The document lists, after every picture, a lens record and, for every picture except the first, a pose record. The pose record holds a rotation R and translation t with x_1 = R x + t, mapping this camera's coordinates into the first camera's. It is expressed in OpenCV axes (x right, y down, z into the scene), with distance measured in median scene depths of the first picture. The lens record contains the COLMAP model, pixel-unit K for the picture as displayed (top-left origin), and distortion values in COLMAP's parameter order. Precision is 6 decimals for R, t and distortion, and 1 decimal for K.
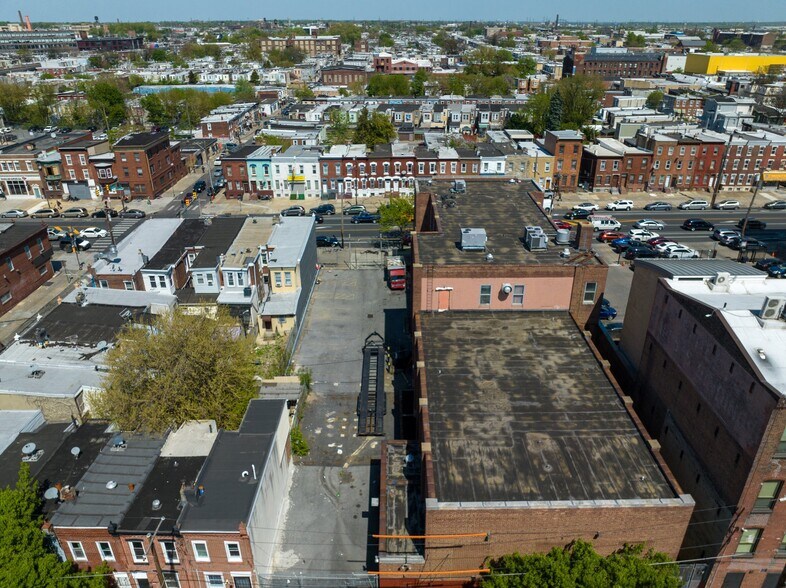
lens RADIAL K [[559.7, 0, 398.4], [0, 559.7, 292.8], [0, 0, 1]] dist [-0.052758, 0.022864]
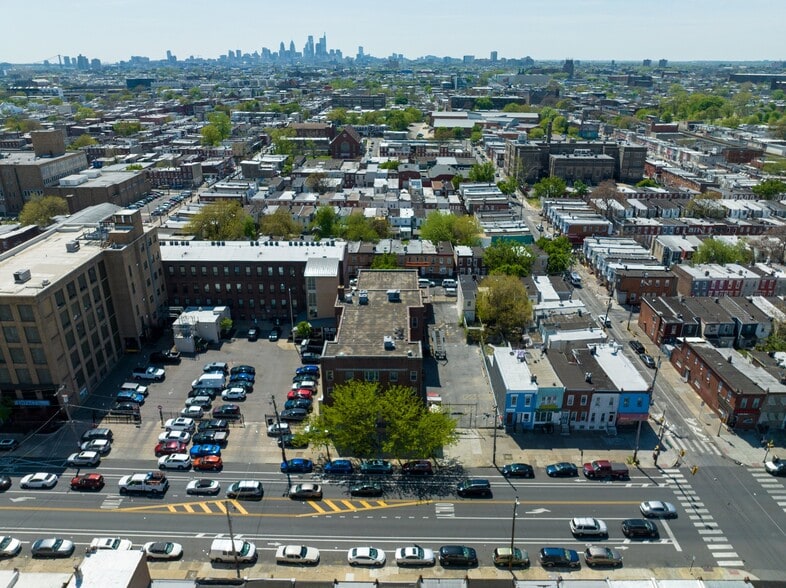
lens RADIAL K [[559.7, 0, 394.1], [0, 559.7, 293.0], [0, 0, 1]] dist [-0.052758, 0.022864]
pose [[-0.999880, -0.003017, 0.015217, 0.081802], [0.009508, 0.655934, 0.754759, -1.359783], [-0.012258, 0.754812, -0.655826, 1.915575]]
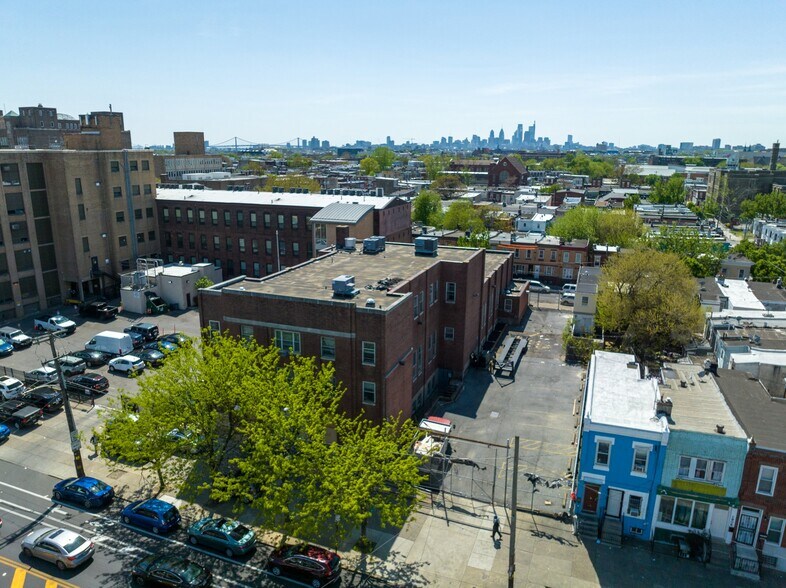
lens RADIAL K [[559.7, 0, 393.4], [0, 559.7, 290.1], [0, 0, 1]] dist [-0.052758, 0.022864]
pose [[-0.932057, -0.092661, 0.350261, -0.182129], [0.156042, 0.769823, 0.618889, -0.620206], [-0.326986, 0.631495, -0.703060, 1.549384]]
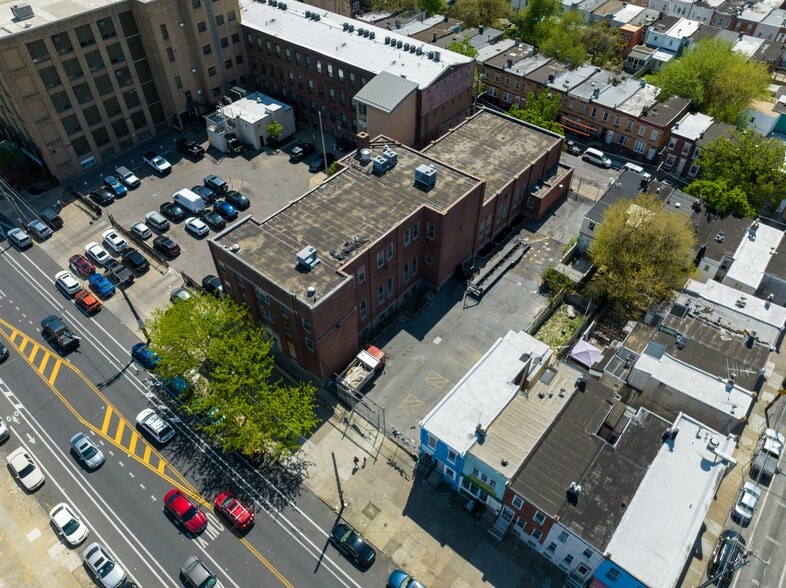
lens RADIAL K [[559.7, 0, 392.5], [0, 559.7, 293.6], [0, 0, 1]] dist [-0.052758, 0.022864]
pose [[-0.765117, -0.462215, 0.448278, -0.415667], [0.286509, 0.379090, 0.879888, -0.932651], [-0.576635, 0.801653, -0.157620, 1.188023]]
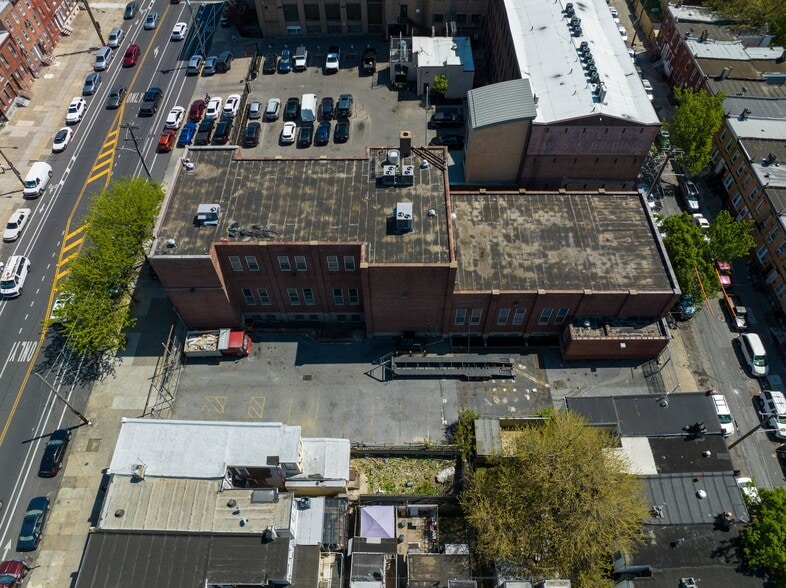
lens RADIAL K [[559.7, 0, 393.1], [0, 559.7, 287.7], [0, 0, 1]] dist [-0.052758, 0.022864]
pose [[0.011550, -0.807667, 0.589525, -0.471942], [0.447360, 0.531445, 0.719330, -0.631077], [-0.894280, 0.255421, 0.367456, 0.543093]]
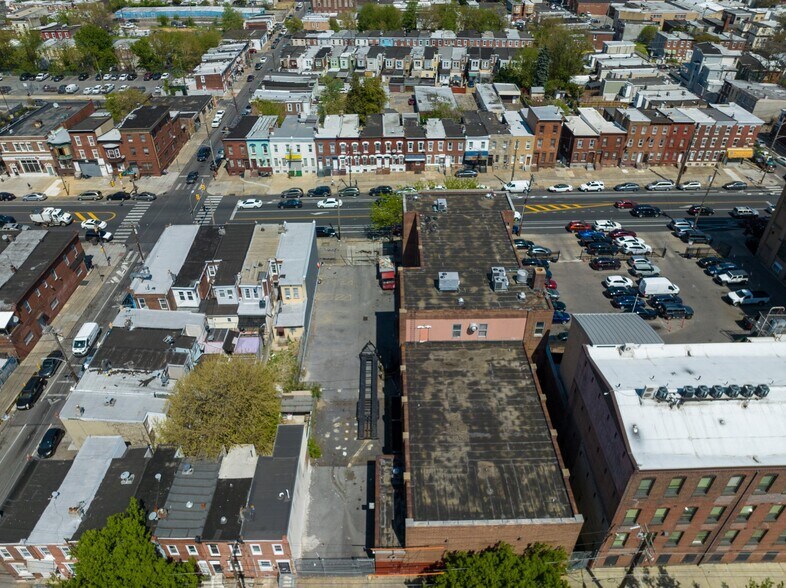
lens RADIAL K [[559.7, 0, 399.4], [0, 559.7, 294.6], [0, 0, 1]] dist [-0.052758, 0.022864]
pose [[0.999900, -0.005206, 0.013152, 0.007450], [0.002740, 0.983485, 0.180967, -0.234881], [-0.013877, -0.180913, 0.983401, -0.174294]]
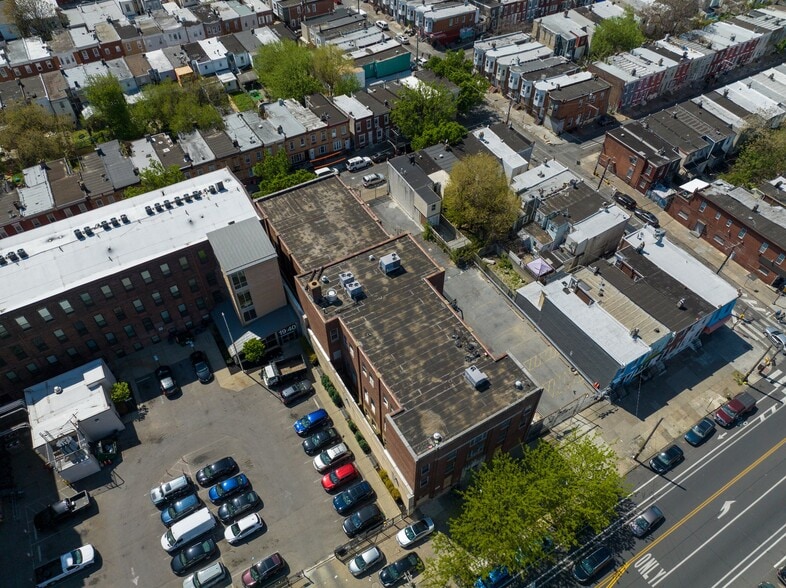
lens RADIAL K [[559.7, 0, 396.9], [0, 559.7, 292.5], [0, 0, 1]] dist [-0.052758, 0.022864]
pose [[-0.861573, 0.377218, -0.339705, 0.491280], [-0.222847, 0.320210, 0.920763, -1.071474], [0.456105, 0.869006, -0.191823, 1.075273]]
